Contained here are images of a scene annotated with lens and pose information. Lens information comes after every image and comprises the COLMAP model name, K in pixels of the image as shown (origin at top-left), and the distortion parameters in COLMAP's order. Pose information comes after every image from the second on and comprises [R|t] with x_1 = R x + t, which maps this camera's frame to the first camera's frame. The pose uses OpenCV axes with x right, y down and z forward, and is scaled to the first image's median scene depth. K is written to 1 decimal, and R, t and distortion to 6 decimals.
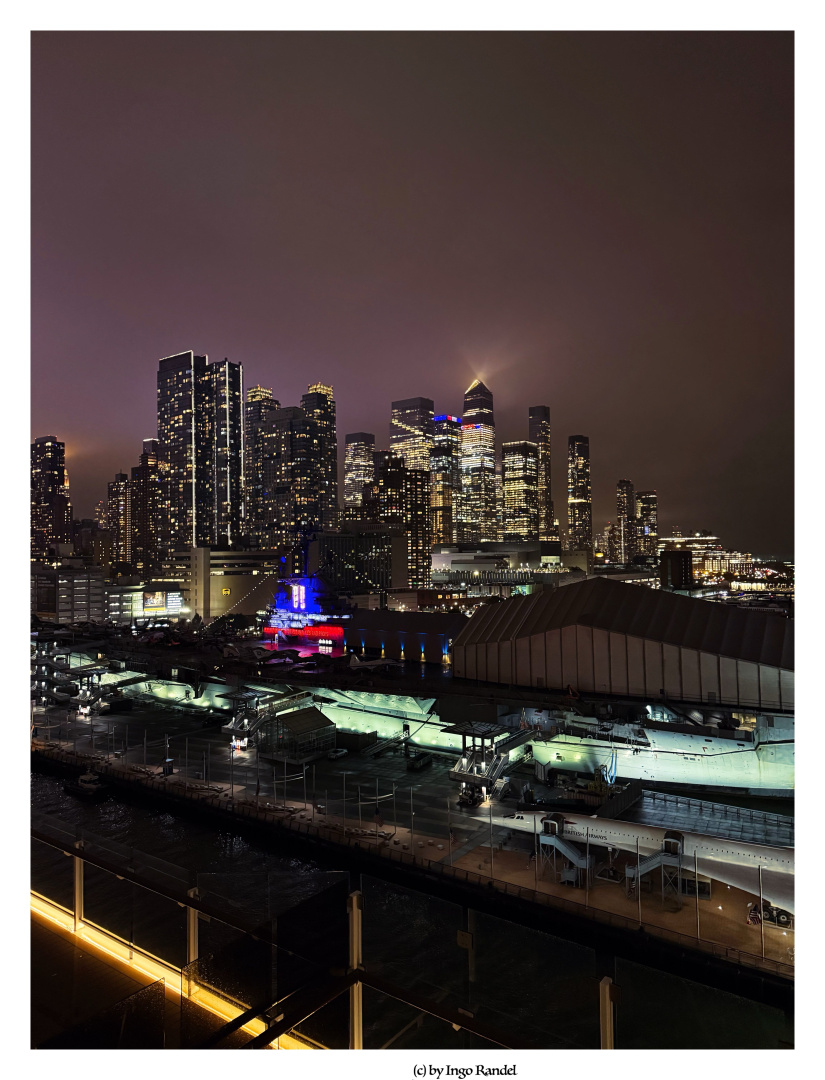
lens RADIAL K [[827.9, 0, 439.9], [0, 827.9, 538.9], [0, 0, 1]] dist [0.140710, -0.429999]
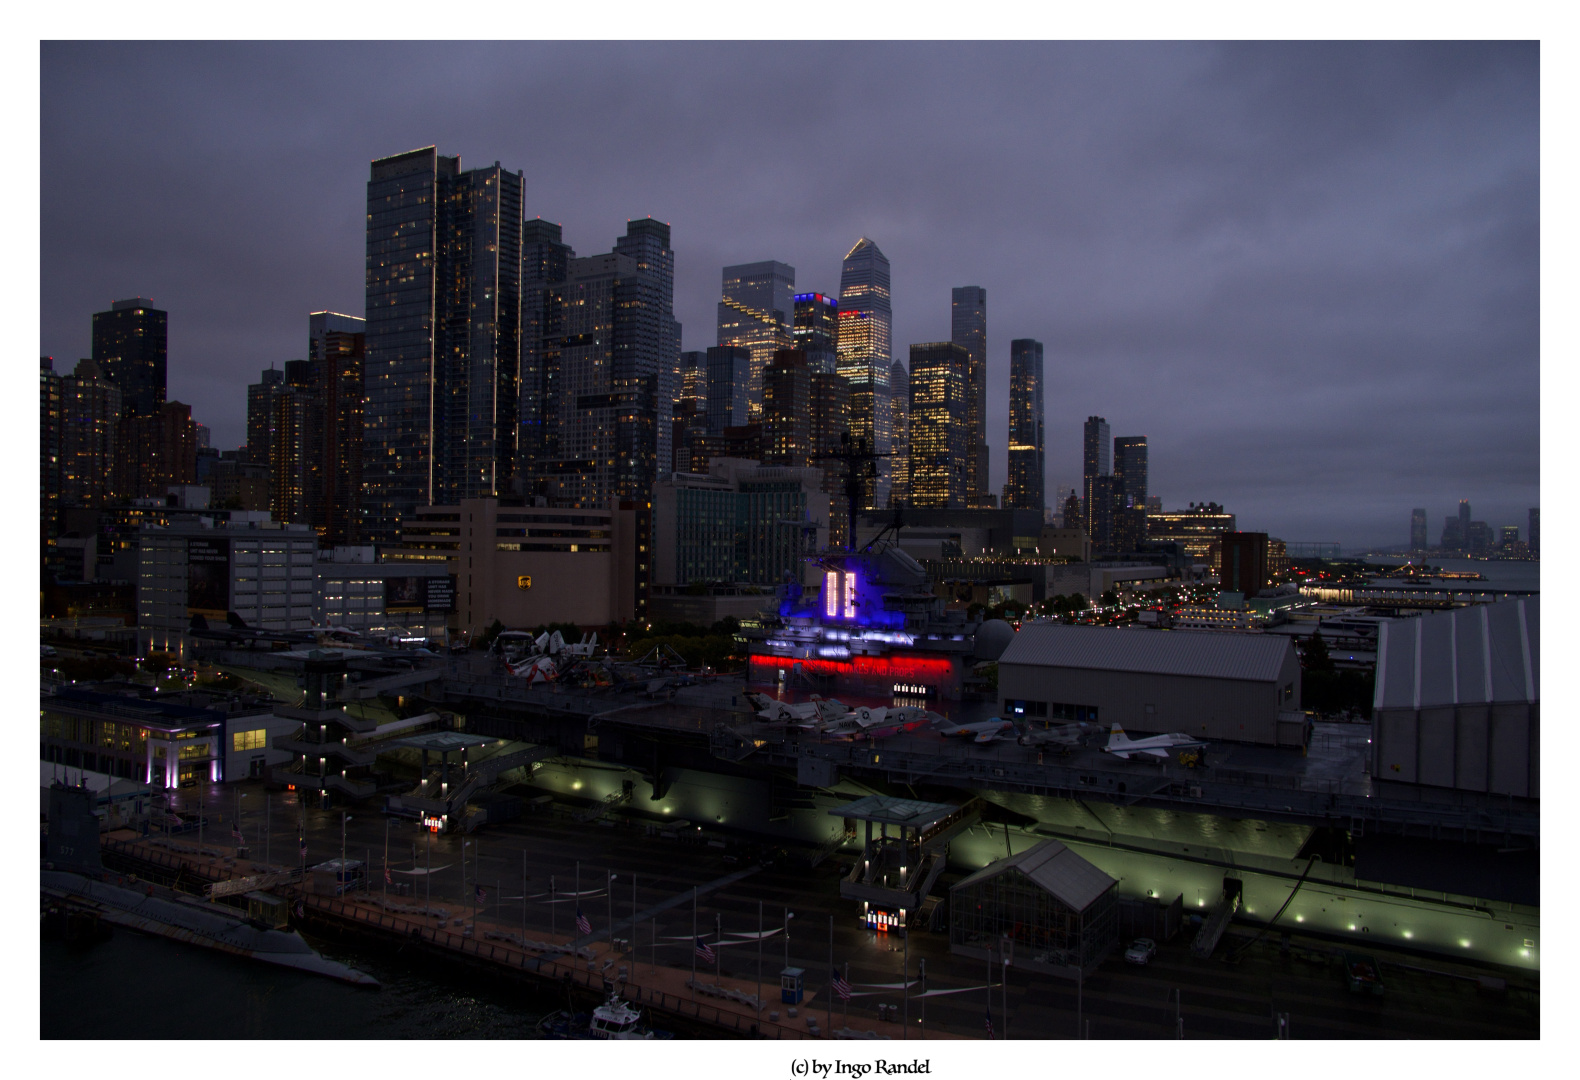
lens RADIAL K [[1347.8, 0, 790.0], [0, 1347.8, 540.0], [0, 0, 1]] dist [-0.008174, 0.005253]
pose [[0.998105, 0.030544, 0.053413, -0.101829], [-0.031745, 0.999259, 0.021776, 0.009179], [-0.052708, -0.023431, 0.998335, 0.090844]]
